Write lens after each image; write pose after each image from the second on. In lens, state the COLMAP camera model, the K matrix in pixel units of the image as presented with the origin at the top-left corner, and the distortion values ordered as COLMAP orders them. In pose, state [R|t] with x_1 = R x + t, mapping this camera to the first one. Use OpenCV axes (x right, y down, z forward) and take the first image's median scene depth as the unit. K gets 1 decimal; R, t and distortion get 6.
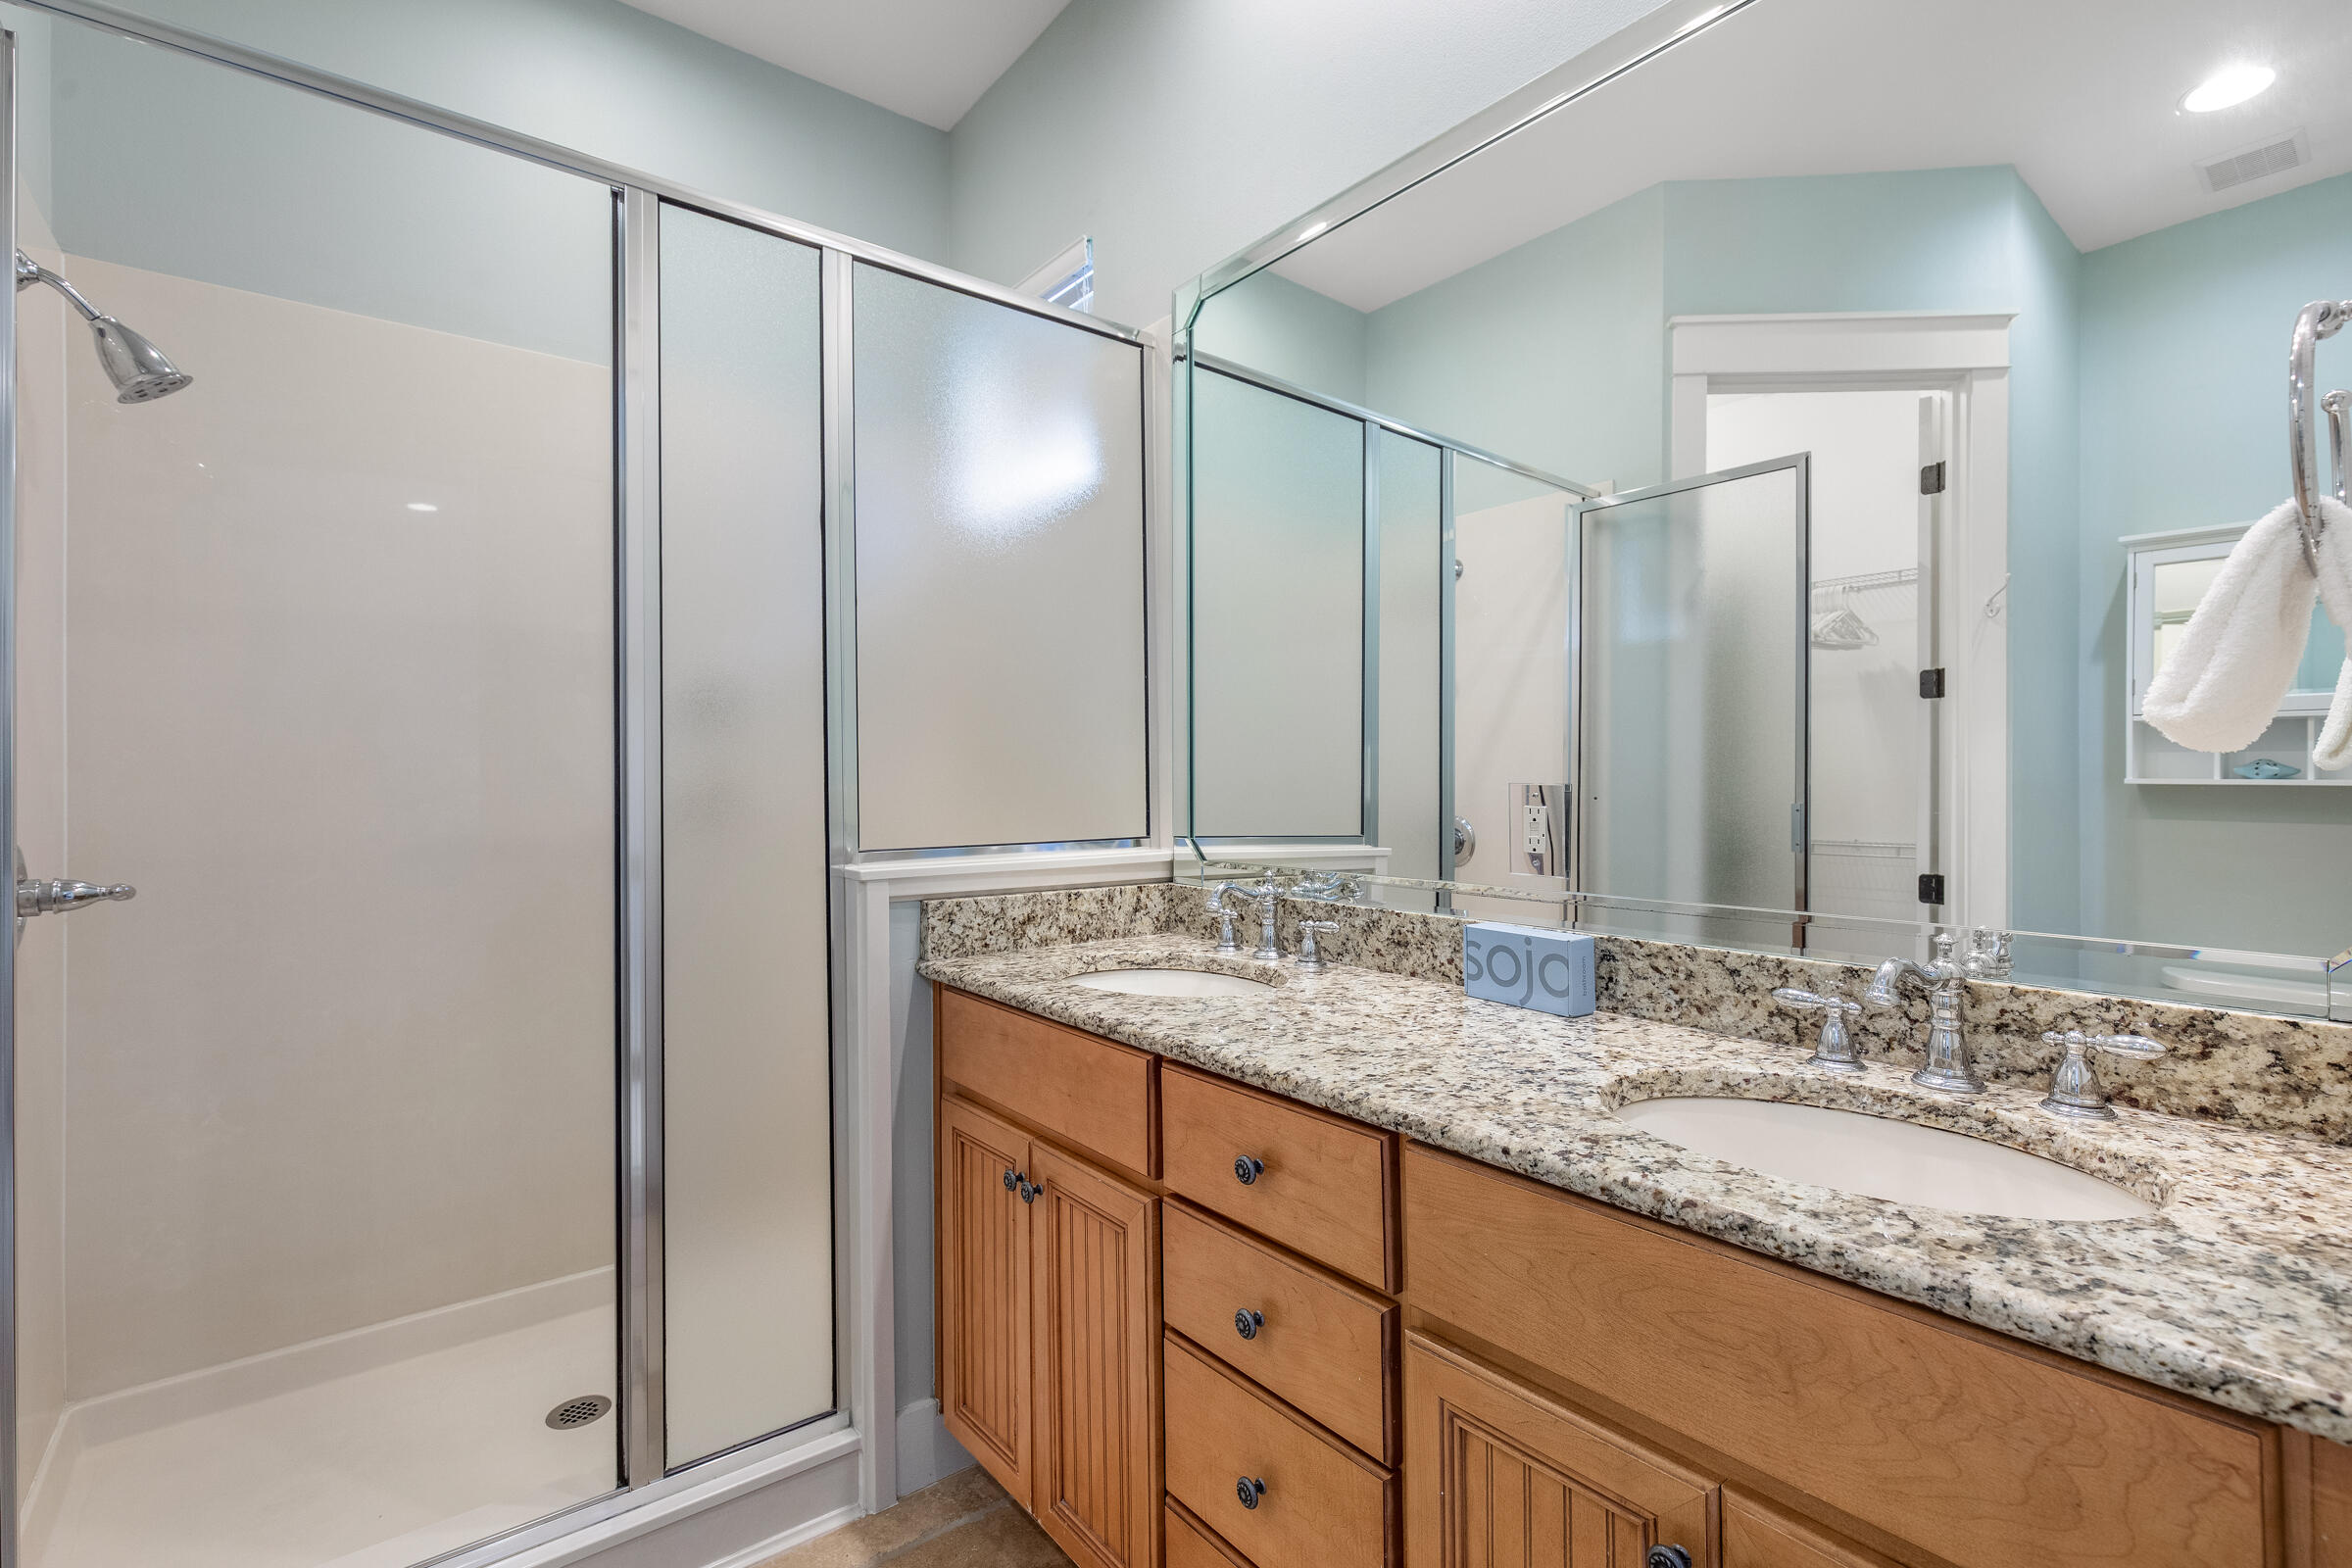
lens RADIAL K [[1123.3, 0, 1176.0], [0, 1123.3, 784.0], [0, 0, 1]] dist [0.011179, -0.004805]
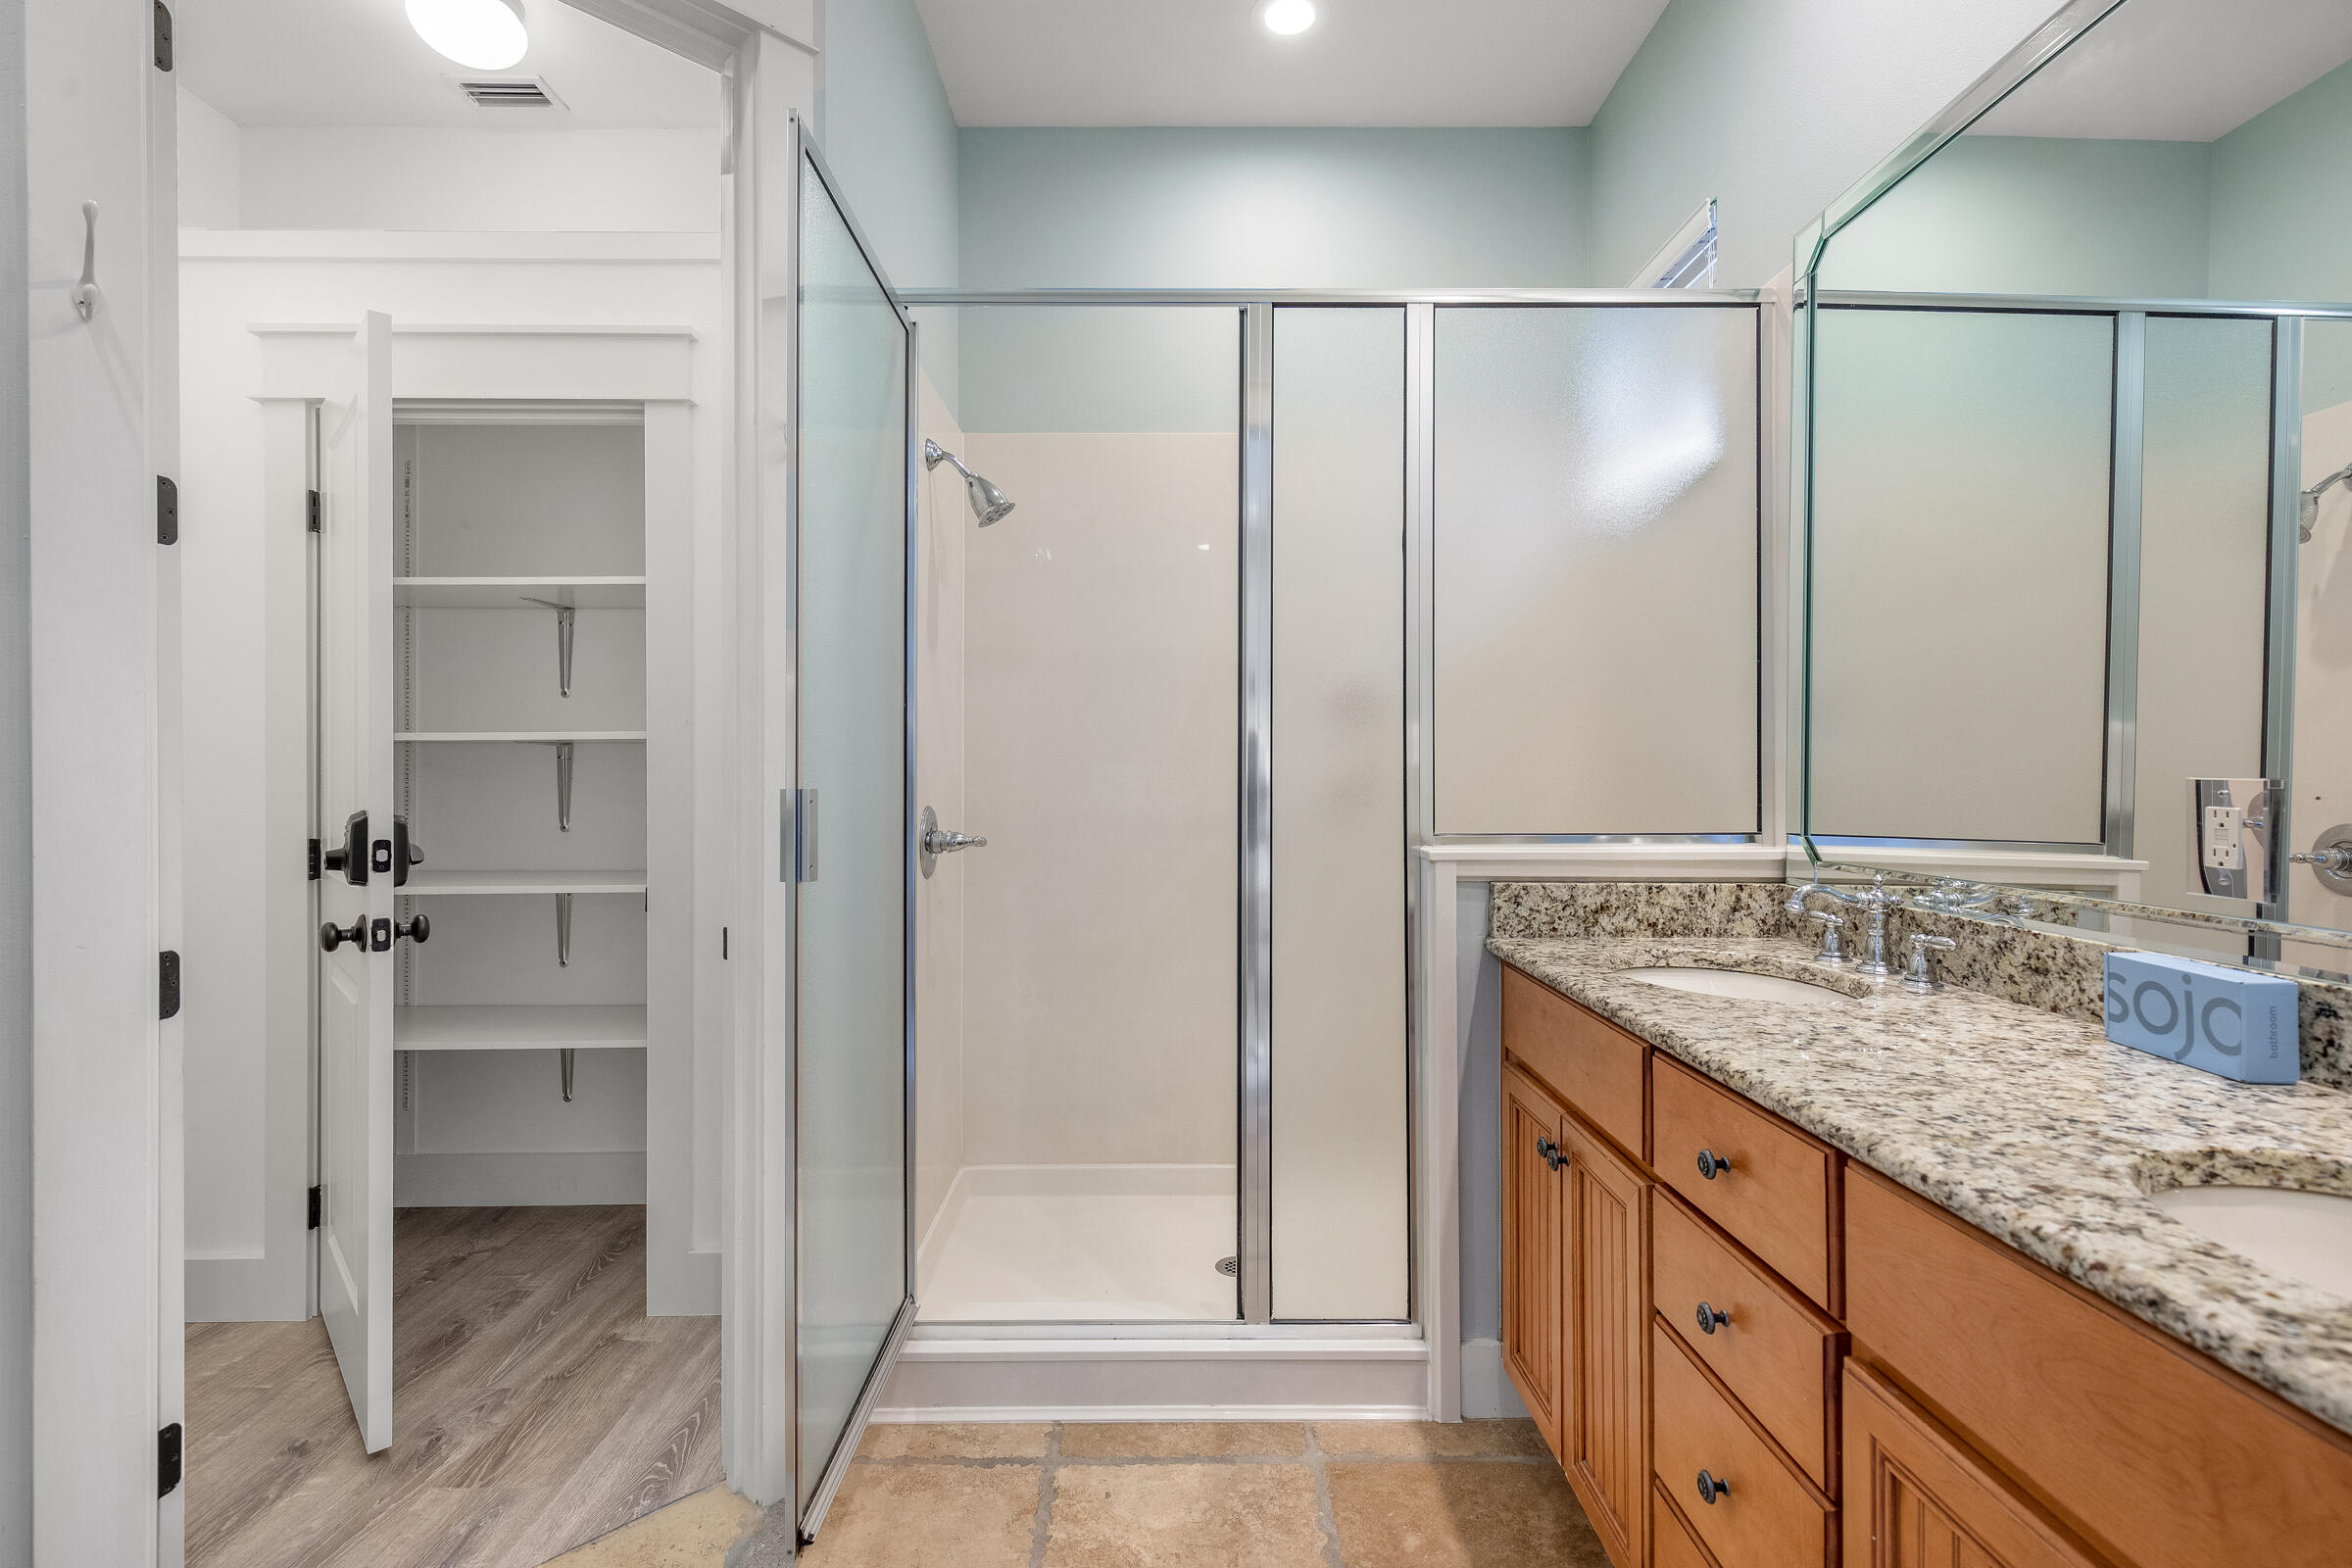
lens RADIAL K [[1114.1, 0, 1114.7], [0, 1114.1, 784.9], [0, 0, 1]] dist [0.002857, 0.000422]
pose [[0.768044, 0.010692, -0.640308, 0.207327], [-0.004951, 0.999930, 0.010758, 0.000016], [0.640379, -0.005092, 0.768043, -0.065686]]
